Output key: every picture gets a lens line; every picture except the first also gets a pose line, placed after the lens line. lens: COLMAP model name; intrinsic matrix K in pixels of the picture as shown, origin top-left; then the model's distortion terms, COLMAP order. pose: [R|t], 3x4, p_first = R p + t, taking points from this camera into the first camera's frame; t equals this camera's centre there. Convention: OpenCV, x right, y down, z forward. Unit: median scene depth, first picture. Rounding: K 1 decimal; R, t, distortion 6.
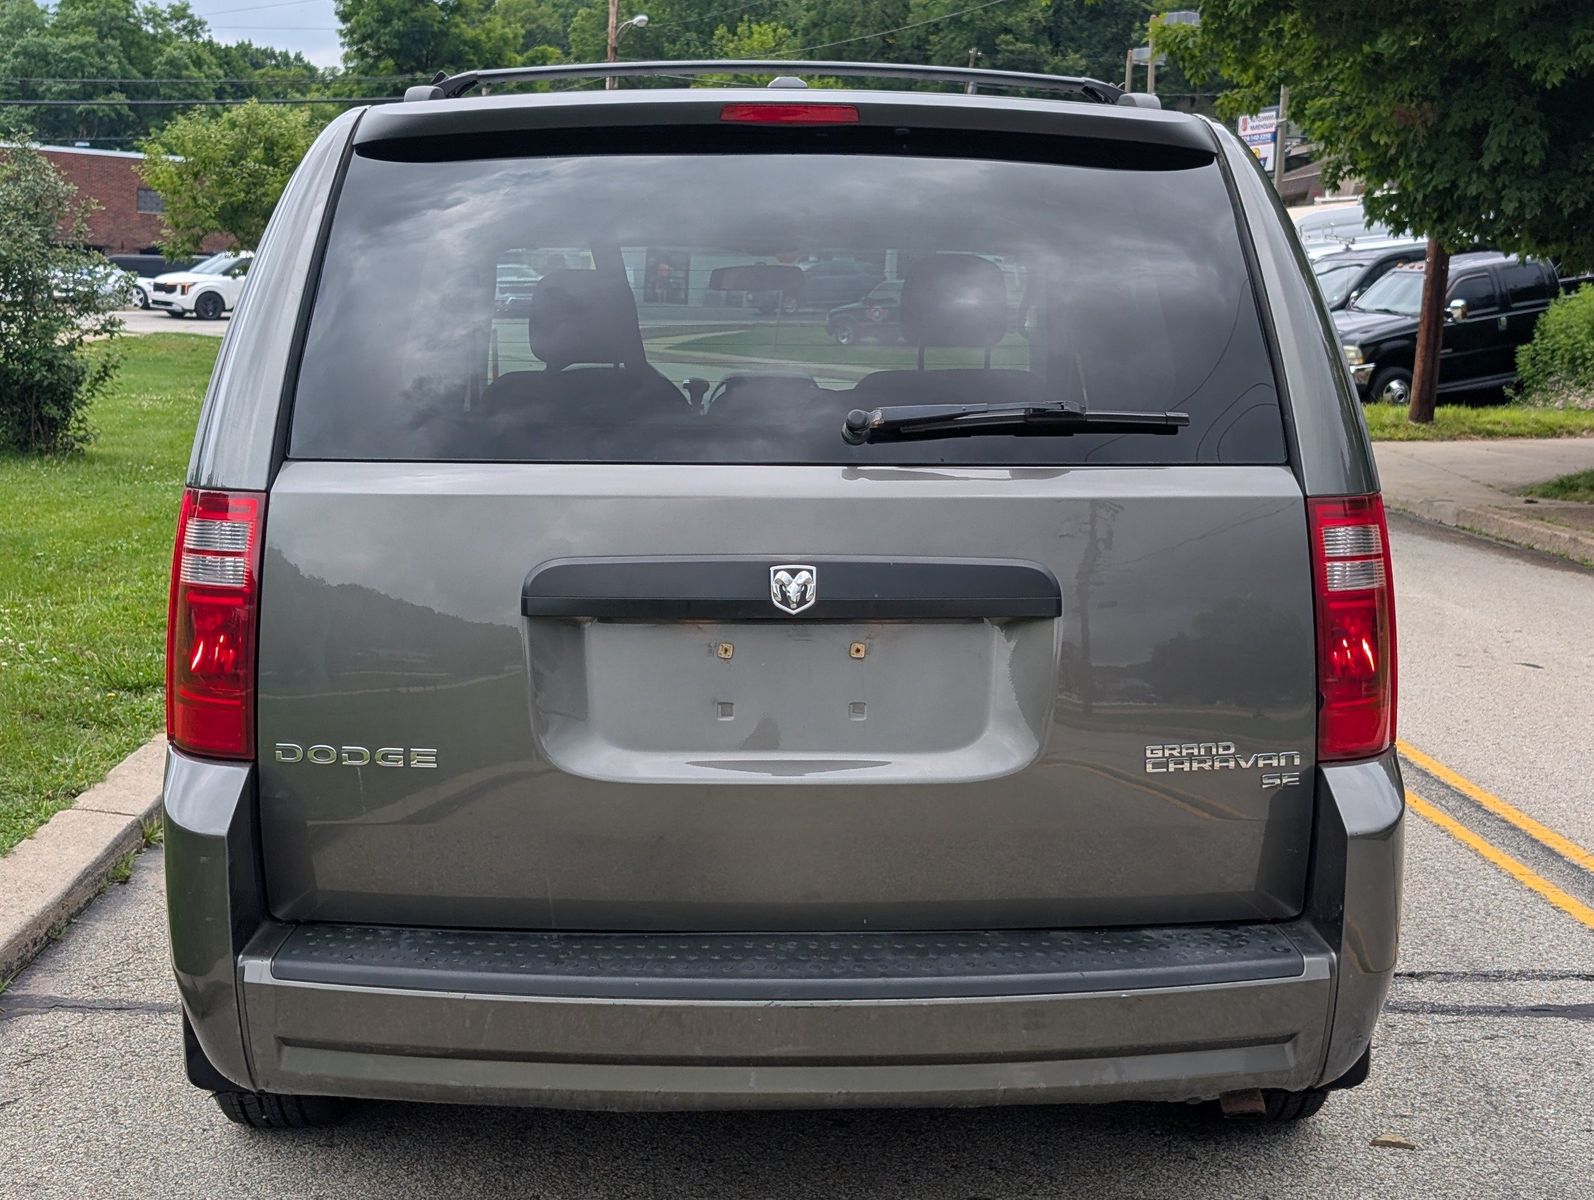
lens RADIAL K [[2485.3, 0, 829.3], [0, 2485.3, 603.0], [0, 0, 1]] dist [0.225002, -1.027894]
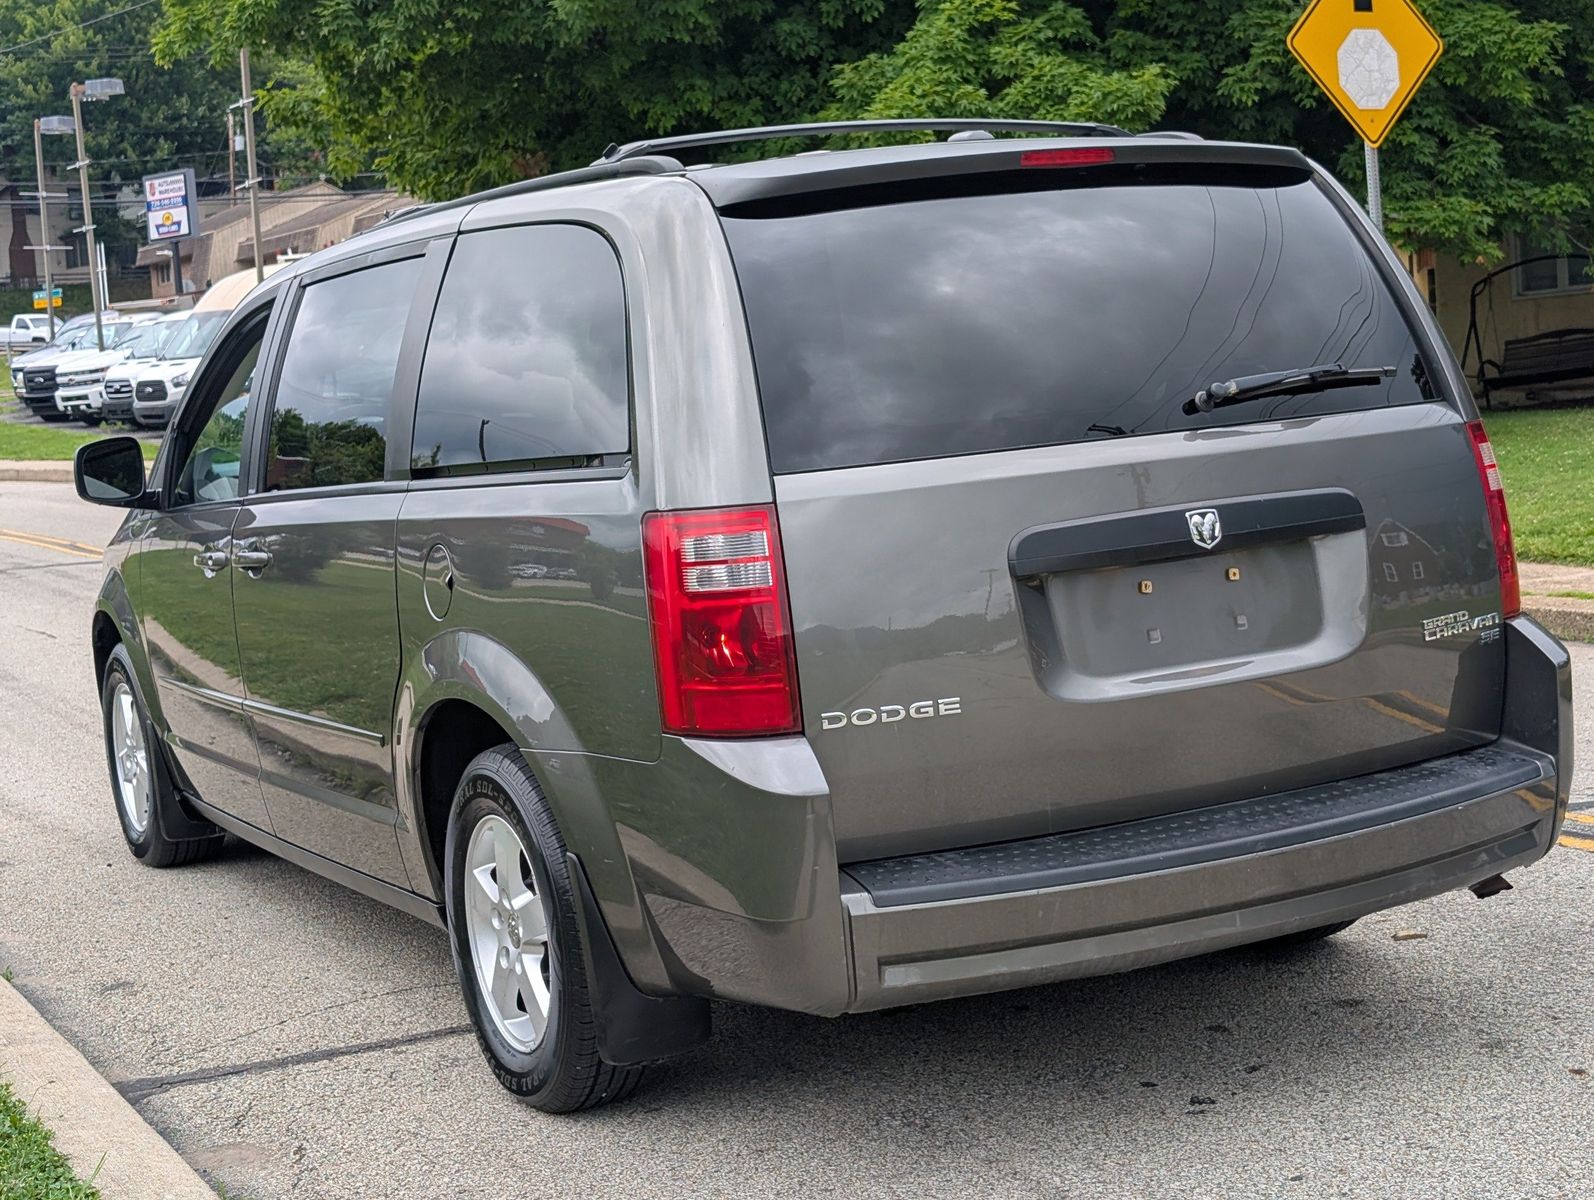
lens RADIAL K [[2485.3, 0, 829.3], [0, 2485.3, 603.0], [0, 0, 1]] dist [0.225002, -1.027894]
pose [[0.896612, -0.125677, 0.424607, -0.697965], [0.135354, 0.990769, 0.007436, -0.003371], [-0.421623, 0.050805, 0.905347, -0.051857]]
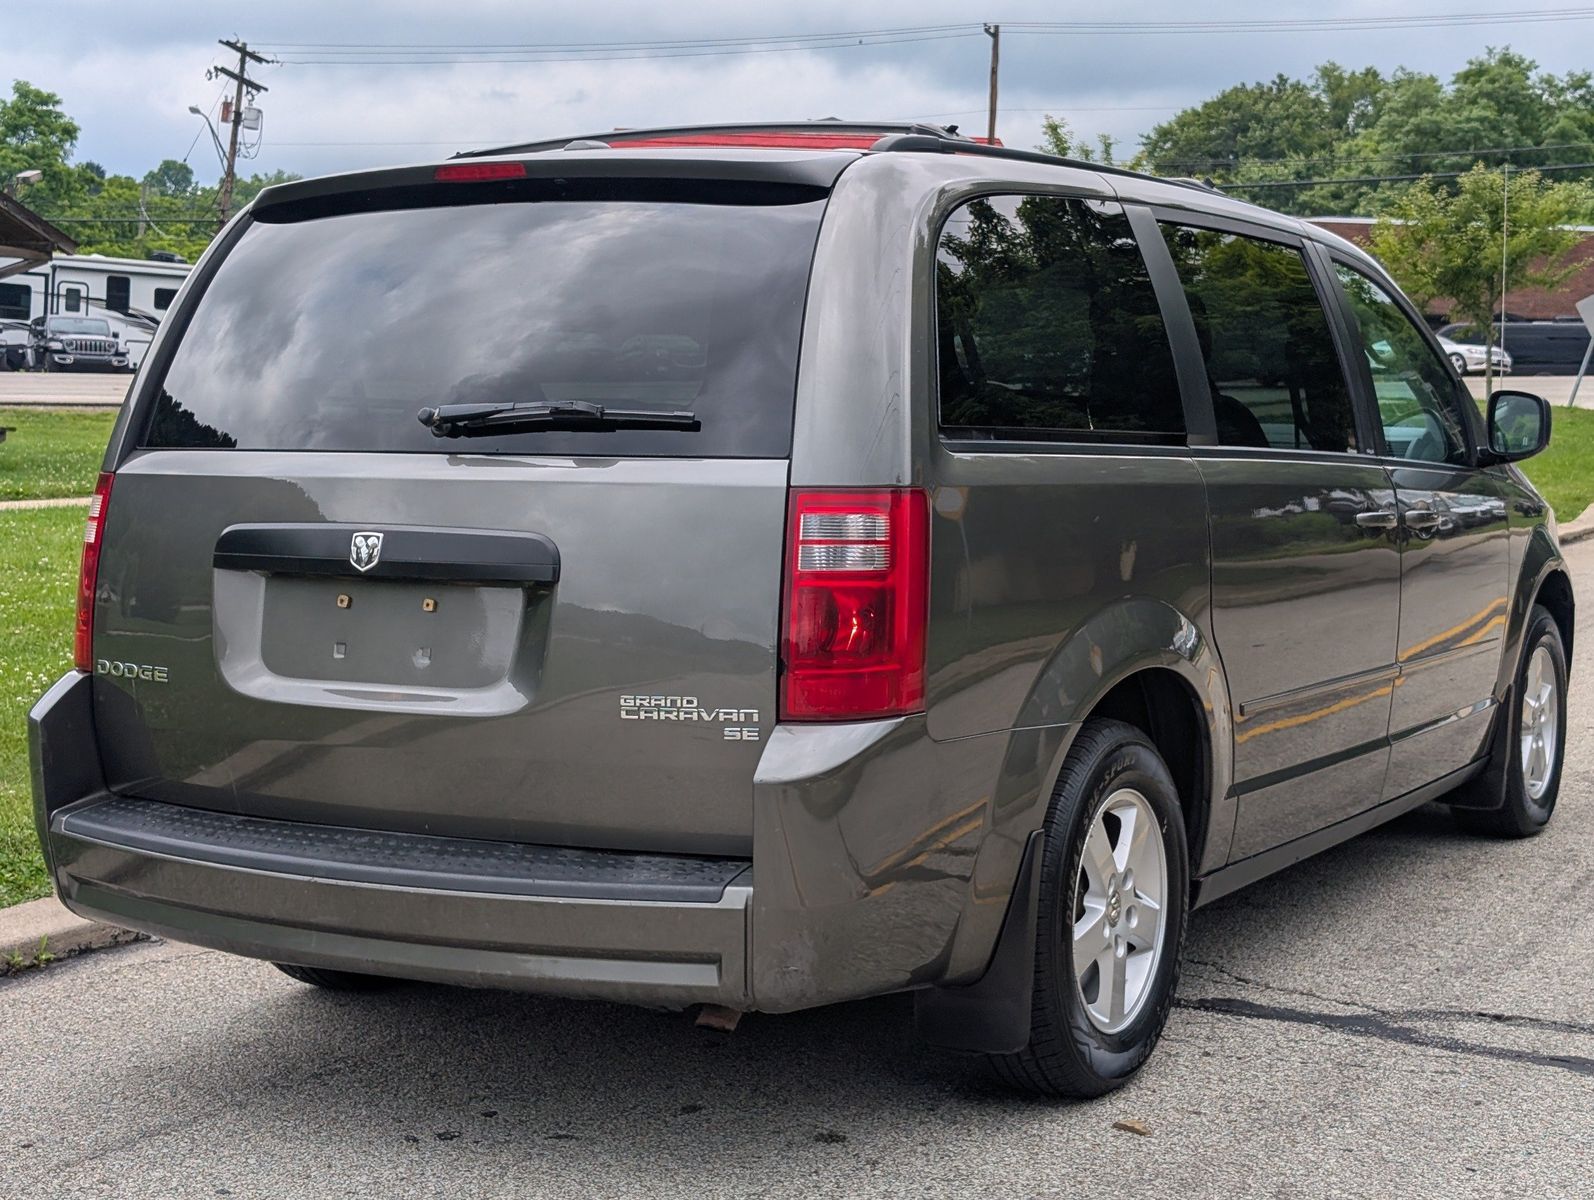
lens RADIAL K [[2485.3, 0, 829.3], [0, 2485.3, 603.0], [0, 0, 1]] dist [0.225002, -1.027894]
pose [[0.848401, 0.034126, -0.528253, 0.817362], [-0.048803, 0.998712, -0.013862, 0.025323], [0.527100, 0.037541, 0.848974, 0.059439]]
